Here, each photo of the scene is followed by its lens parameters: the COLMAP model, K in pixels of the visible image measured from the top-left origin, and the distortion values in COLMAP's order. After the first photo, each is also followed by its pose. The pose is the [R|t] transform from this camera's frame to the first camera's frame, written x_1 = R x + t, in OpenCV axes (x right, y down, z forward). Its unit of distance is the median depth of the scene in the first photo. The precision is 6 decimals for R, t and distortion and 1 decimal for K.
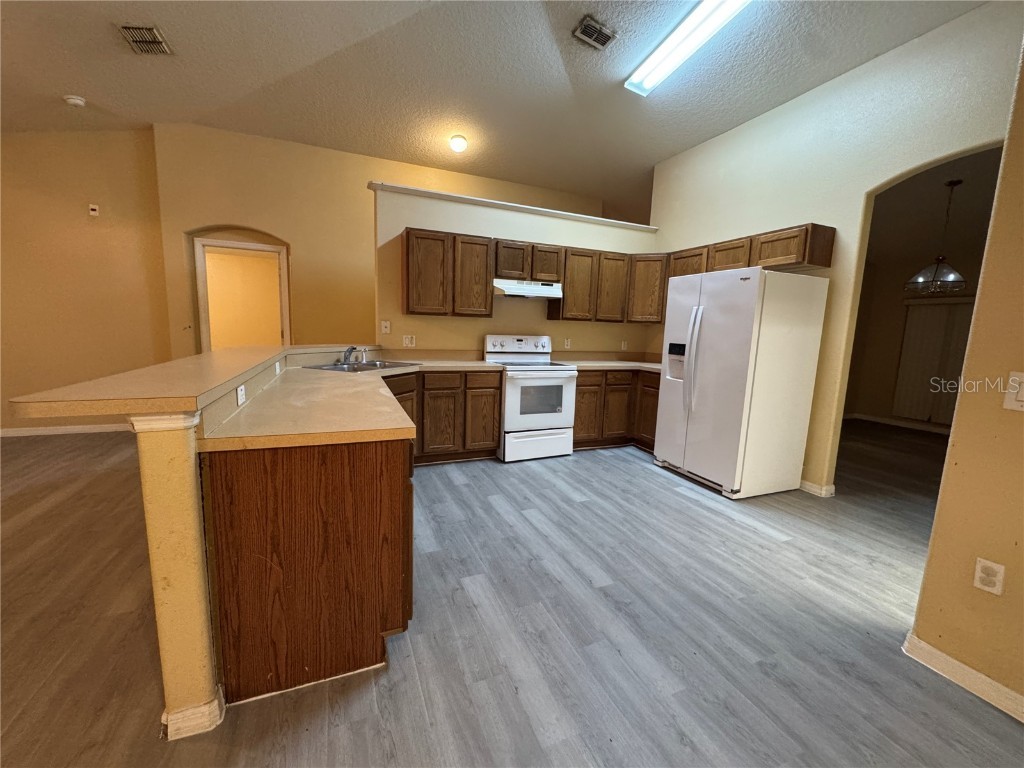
lens RADIAL K [[411.5, 0, 512.0], [0, 411.5, 384.0], [0, 0, 1]] dist [-0.002994, 0.000457]
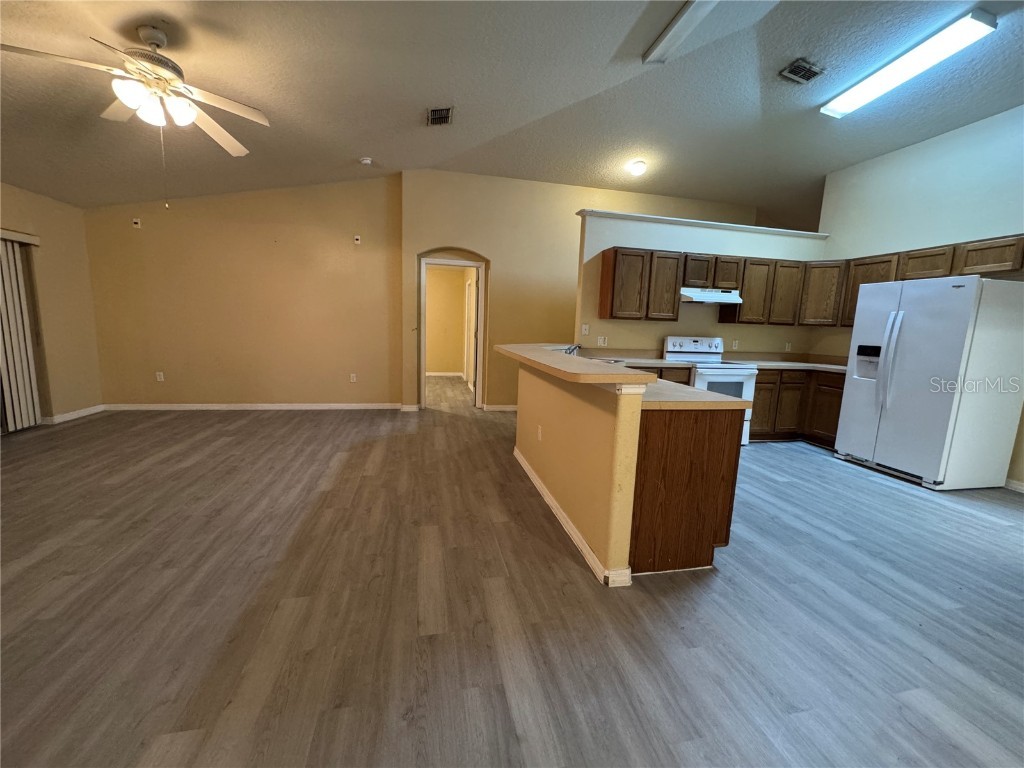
lens RADIAL K [[411.5, 0, 512.0], [0, 411.5, 384.0], [0, 0, 1]] dist [-0.002994, 0.000457]
pose [[0.983126, 0.026276, -0.181035, -0.302650], [-0.026395, 0.999650, 0.001756, 0.023664], [0.181018, 0.003052, 0.983475, -0.216470]]
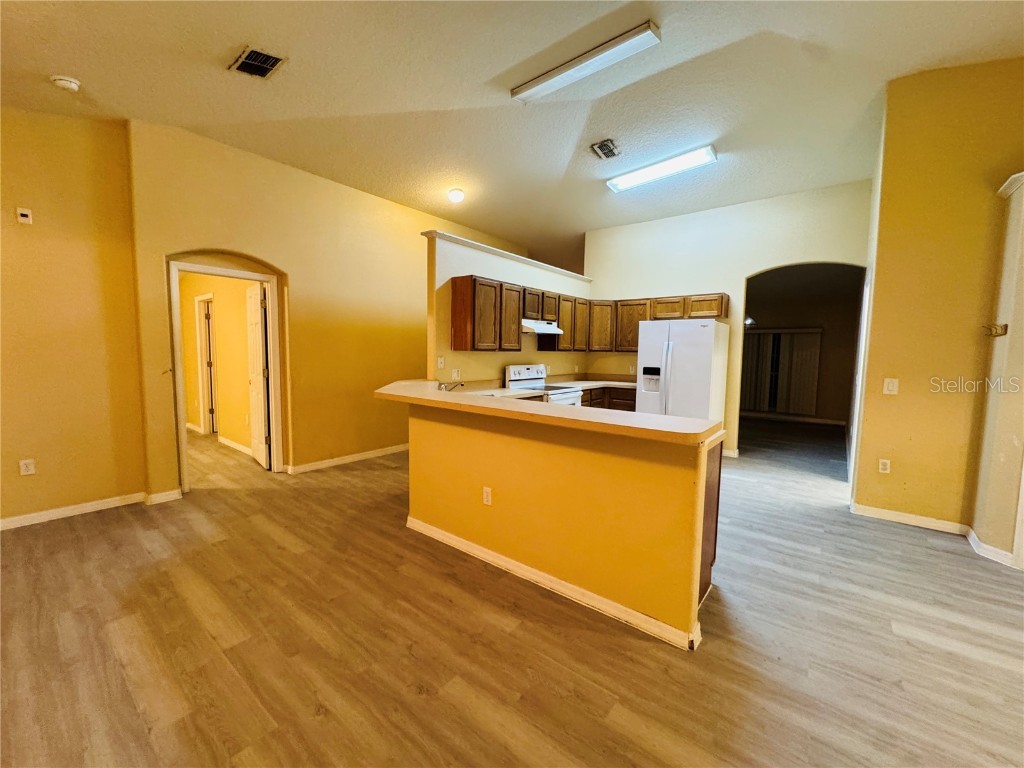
lens RADIAL K [[411.5, 0, 512.0], [0, 411.5, 384.0], [0, 0, 1]] dist [-0.002994, 0.000457]
pose [[0.875234, -0.062189, 0.479685, -0.677493], [0.082395, 0.996375, -0.021163, -0.046599], [-0.476630, 0.058046, 0.877186, -0.025250]]
